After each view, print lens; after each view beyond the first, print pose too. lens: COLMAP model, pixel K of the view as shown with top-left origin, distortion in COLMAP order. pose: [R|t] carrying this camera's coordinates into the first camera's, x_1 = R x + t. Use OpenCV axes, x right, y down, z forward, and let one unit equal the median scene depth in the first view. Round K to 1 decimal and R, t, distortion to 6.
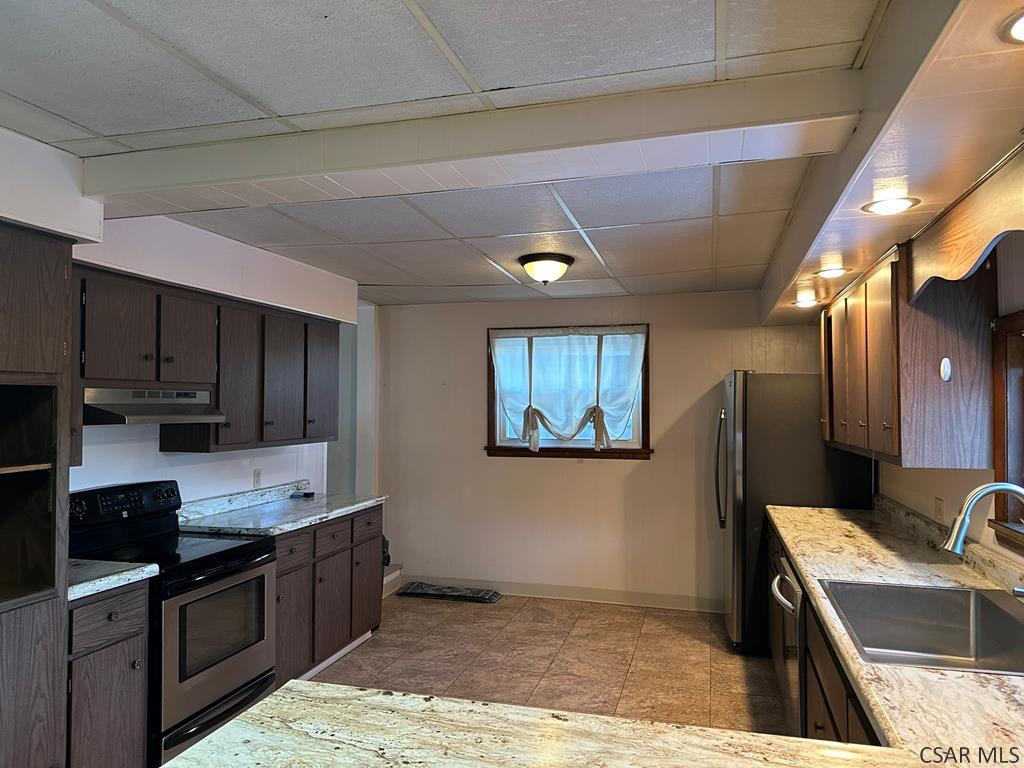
lens RADIAL K [[718.1, 0, 512.0], [0, 718.1, 384.0], [0, 0, 1]] dist [-0.002376, 0.001408]
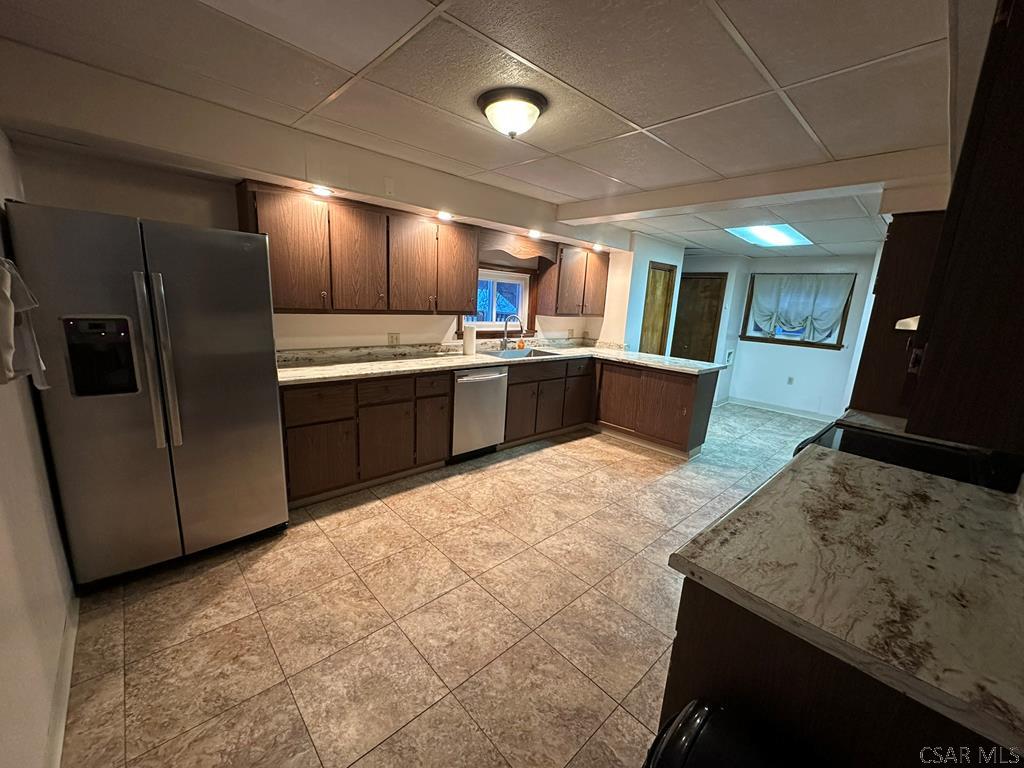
lens RADIAL K [[407.8, 0, 510.7], [0, 407.8, 385.0], [0, 0, 1]] dist [-0.004711, 0.000606]
pose [[-0.849776, -0.153508, 0.504297, -0.212378], [-0.069253, 0.980878, 0.181884, 0.050653], [-0.522575, 0.119637, -0.844158, 1.307557]]
